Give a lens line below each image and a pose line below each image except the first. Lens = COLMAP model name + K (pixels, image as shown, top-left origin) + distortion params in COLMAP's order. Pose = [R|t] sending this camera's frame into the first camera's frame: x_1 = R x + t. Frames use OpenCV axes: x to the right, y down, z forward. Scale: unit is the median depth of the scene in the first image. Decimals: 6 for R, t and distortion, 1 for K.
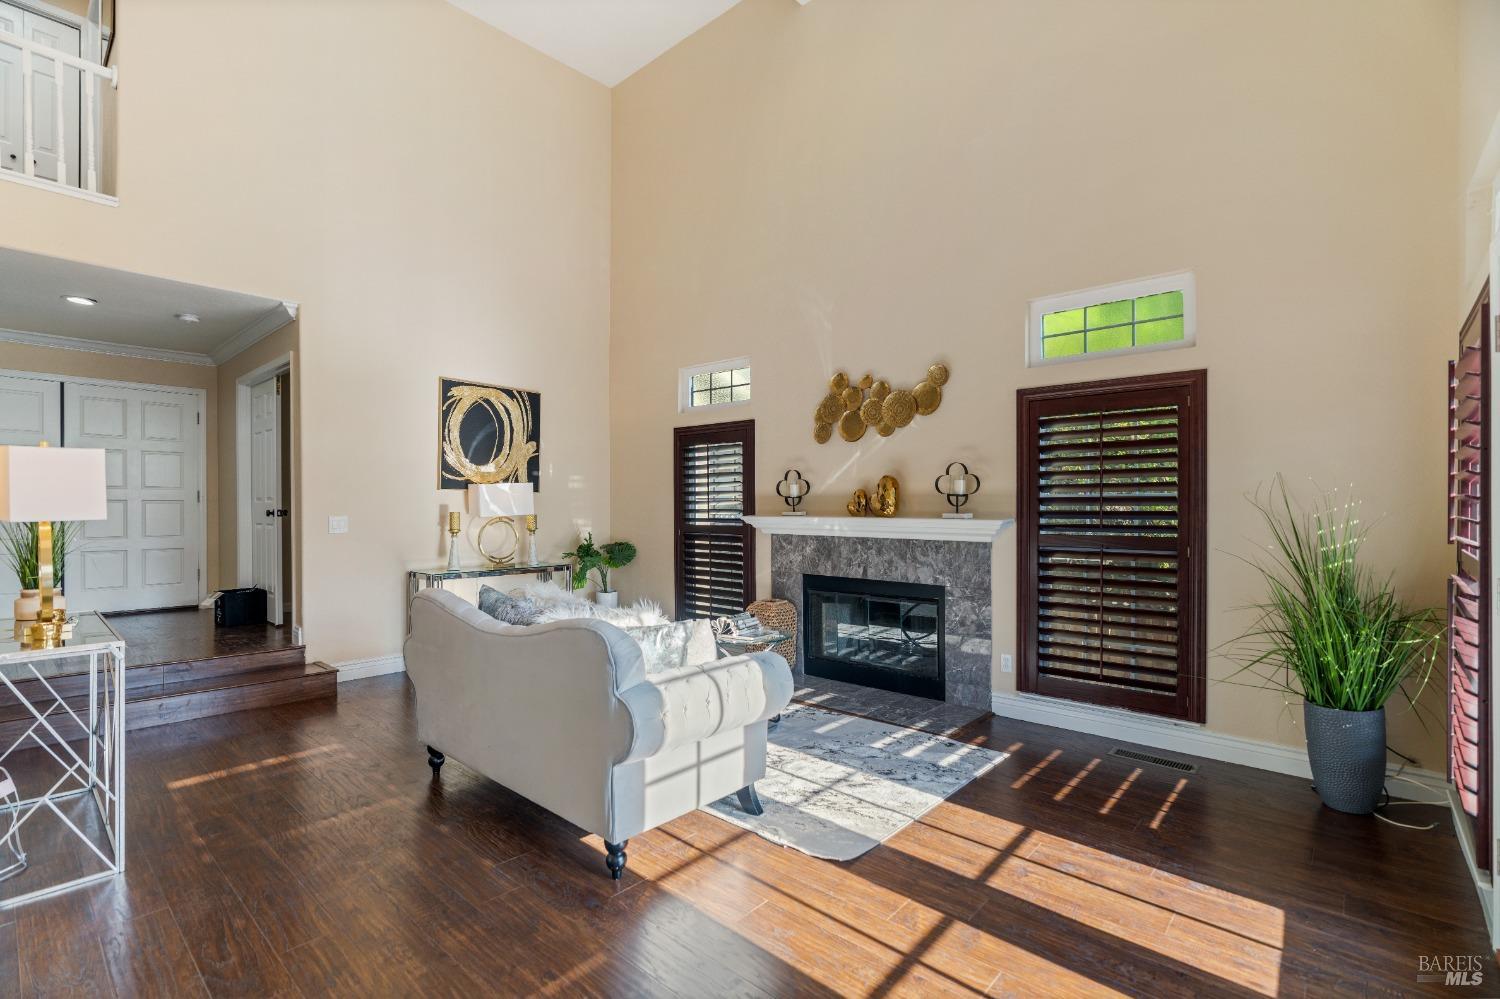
lens RADIAL K [[680.0, 0, 789.7], [0, 680.0, 497.3], [0, 0, 1]] dist [-0.003872, 0.002198]
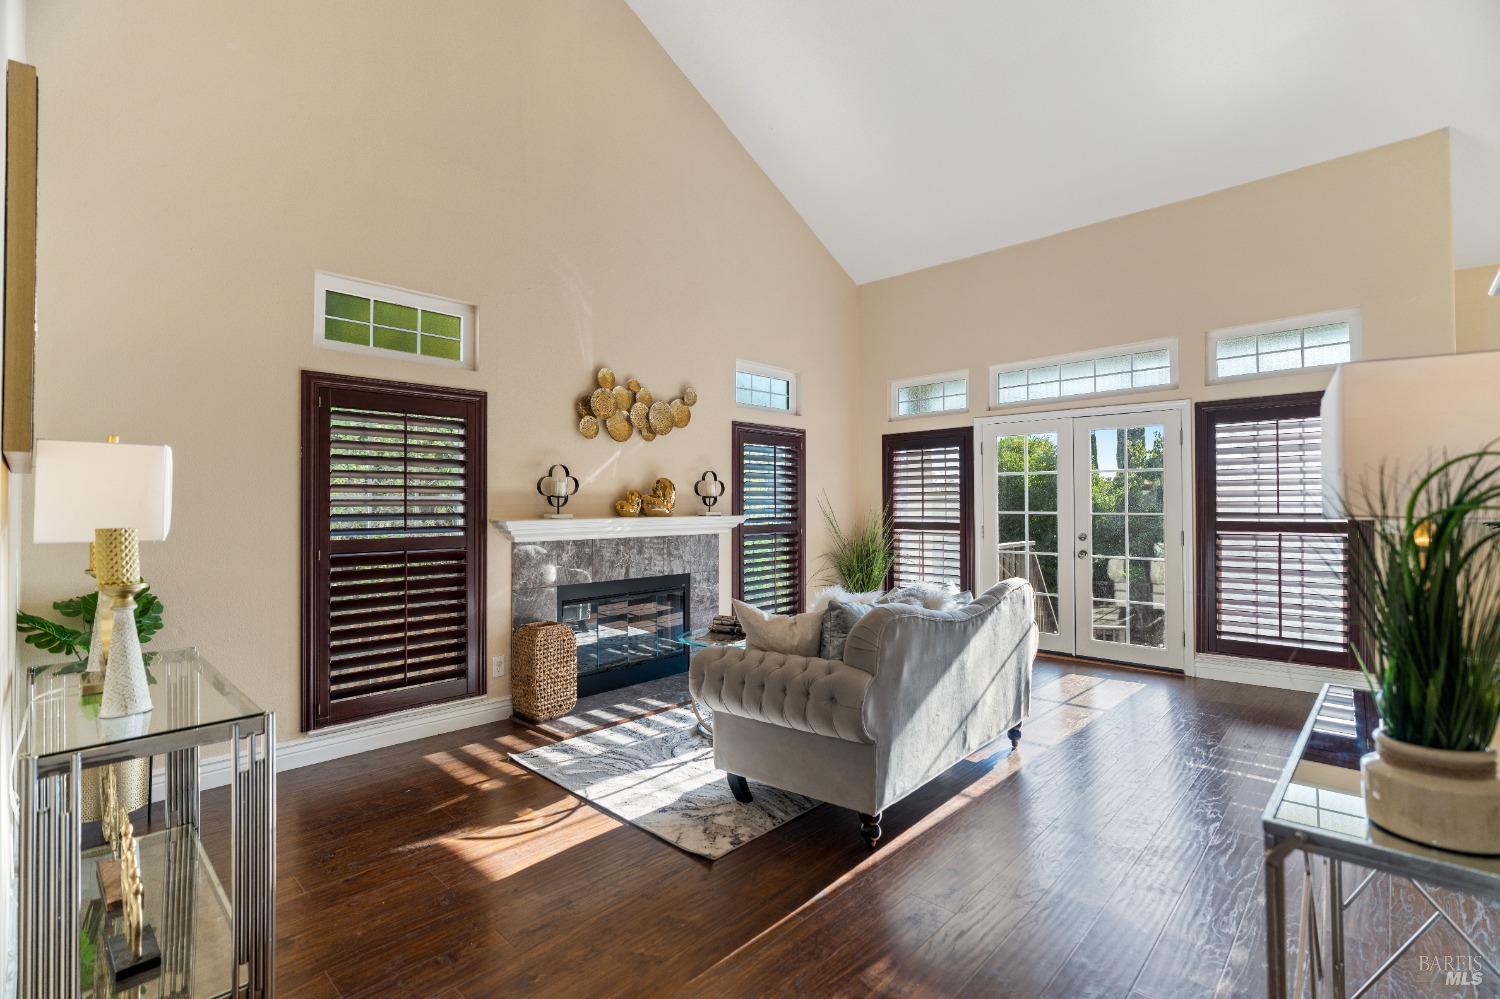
lens RADIAL K [[680.0, 0, 751.9], [0, 680.0, 493.8], [0, 0, 1]] dist [-0.003872, 0.002198]
pose [[0.104932, 0.014839, 0.994369, -0.867310], [0.000886, 0.999887, -0.015015, 0.009571], [-0.994479, 0.002456, 0.104907, 0.713771]]
